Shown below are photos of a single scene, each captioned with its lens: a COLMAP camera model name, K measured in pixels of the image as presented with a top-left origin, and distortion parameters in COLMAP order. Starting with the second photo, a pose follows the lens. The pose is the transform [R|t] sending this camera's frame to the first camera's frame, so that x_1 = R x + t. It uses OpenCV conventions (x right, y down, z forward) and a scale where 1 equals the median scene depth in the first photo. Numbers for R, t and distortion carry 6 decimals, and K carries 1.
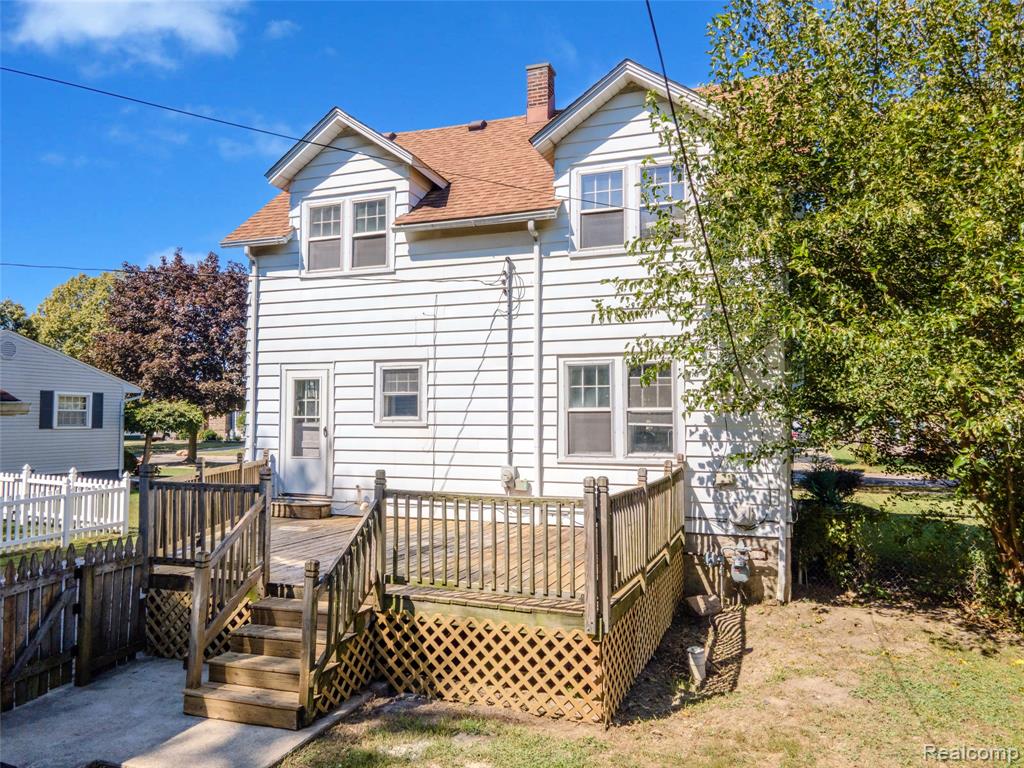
lens RADIAL K [[730.7, 0, 508.2], [0, 730.7, 392.0], [0, 0, 1]] dist [0.025893, 0.016487]
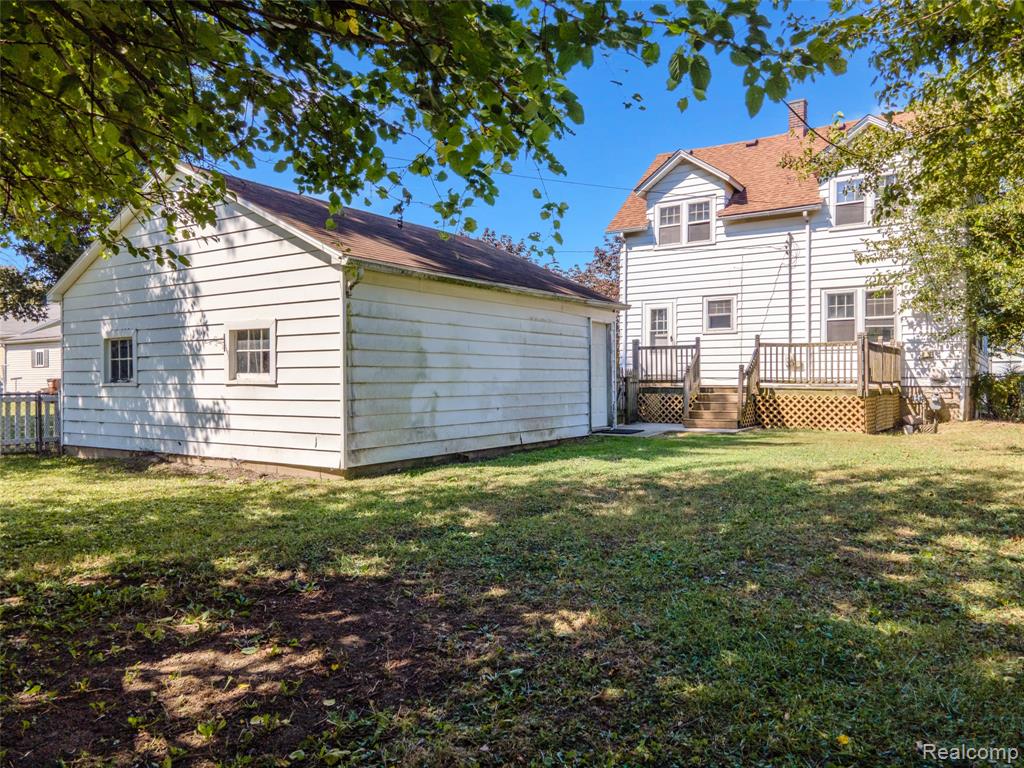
lens RADIAL K [[730.7, 0, 520.0], [0, 730.7, 380.7], [0, 0, 1]] dist [0.025893, 0.016487]
pose [[0.973173, -0.001380, -0.230071, -0.220417], [0.010625, 0.999185, 0.038950, 0.090788], [0.229830, -0.040350, 0.972394, -0.845299]]
